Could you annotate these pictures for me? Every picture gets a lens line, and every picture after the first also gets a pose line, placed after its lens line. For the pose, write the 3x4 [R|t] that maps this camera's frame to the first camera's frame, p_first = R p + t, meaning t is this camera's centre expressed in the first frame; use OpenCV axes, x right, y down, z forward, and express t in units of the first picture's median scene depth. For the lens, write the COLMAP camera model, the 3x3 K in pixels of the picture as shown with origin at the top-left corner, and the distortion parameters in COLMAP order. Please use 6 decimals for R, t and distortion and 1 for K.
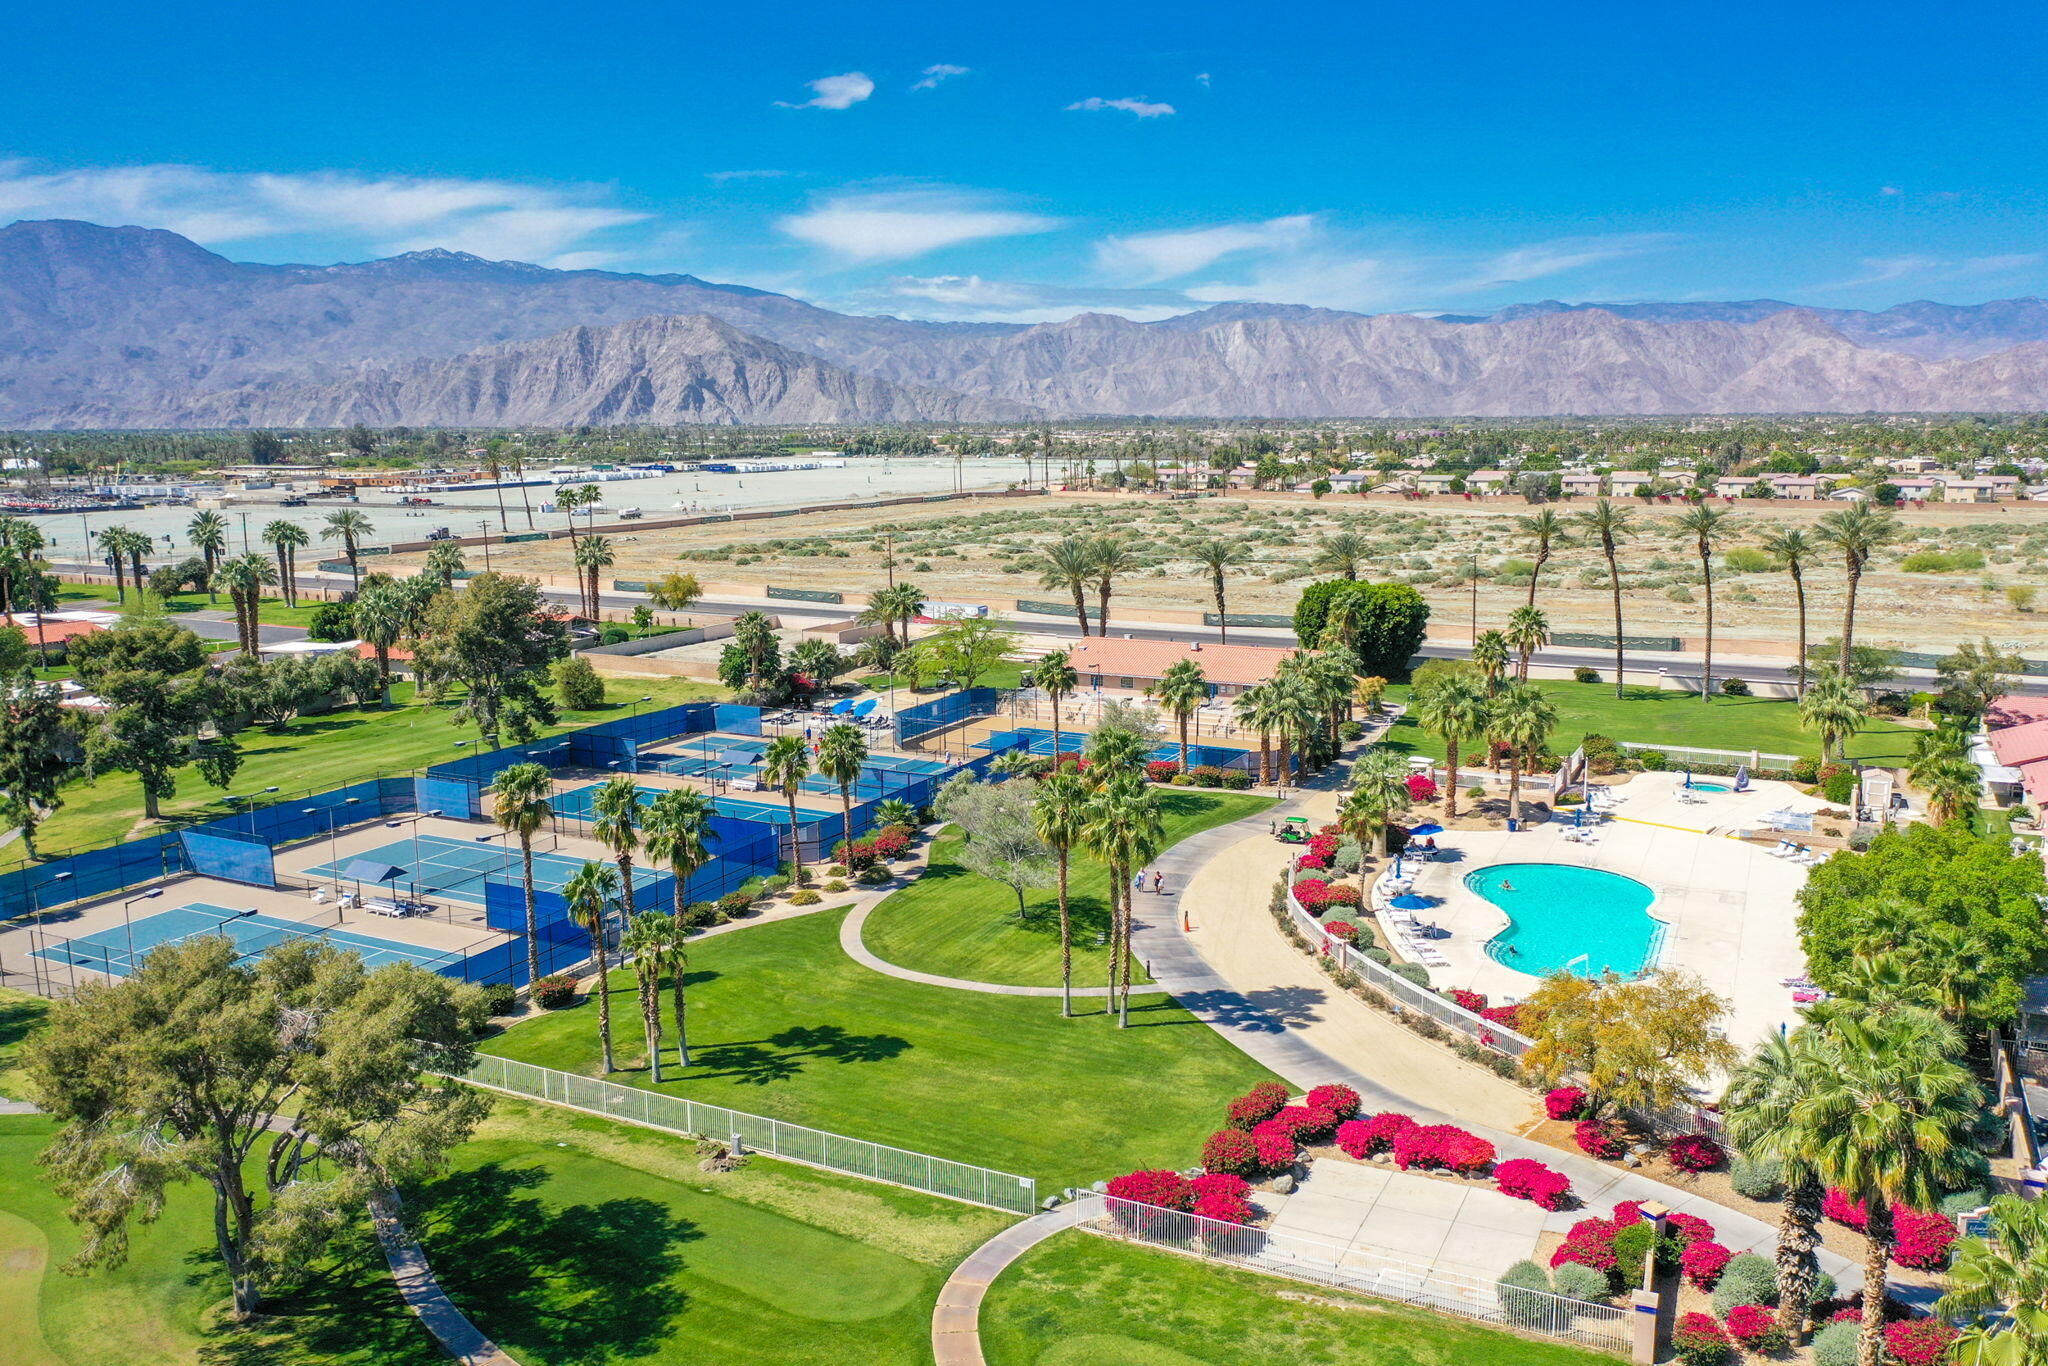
lens RADIAL K [[1612.3, 0, 1024.0], [0, 1612.3, 683.0], [0, 0, 1]] dist [0.000683, -0.002123]
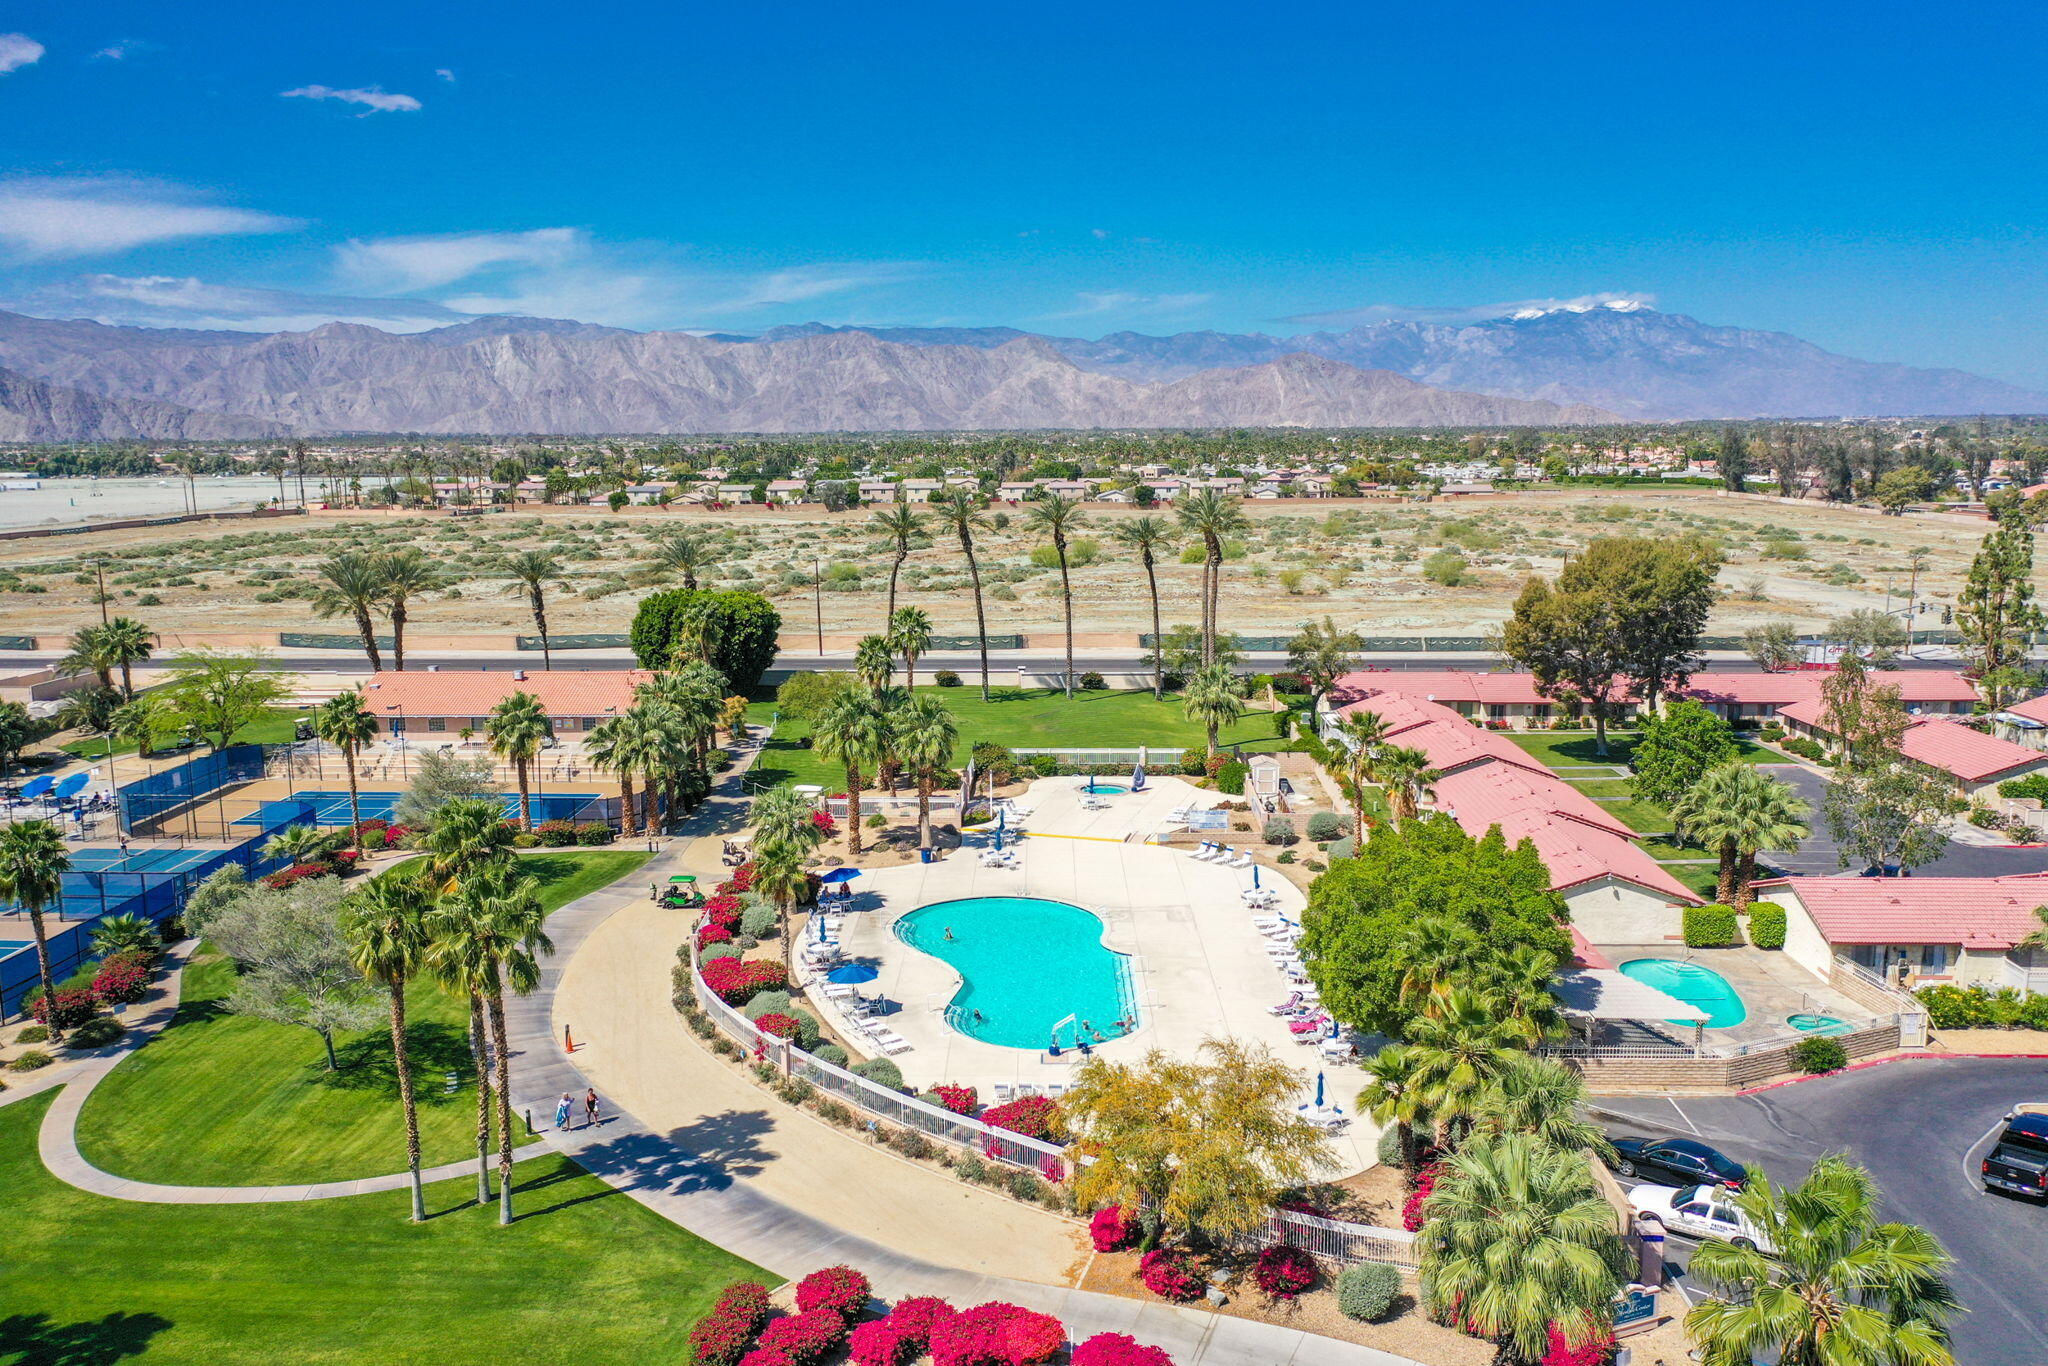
lens RADIAL K [[1612.3, 0, 1024.0], [0, 1612.3, 683.0], [0, 0, 1]] dist [0.000683, -0.002123]
pose [[0.907141, -0.066286, 0.415575, -0.006141], [0.070529, 0.997496, 0.005149, -0.005407], [-0.414876, 0.024639, 0.909545, 0.153310]]
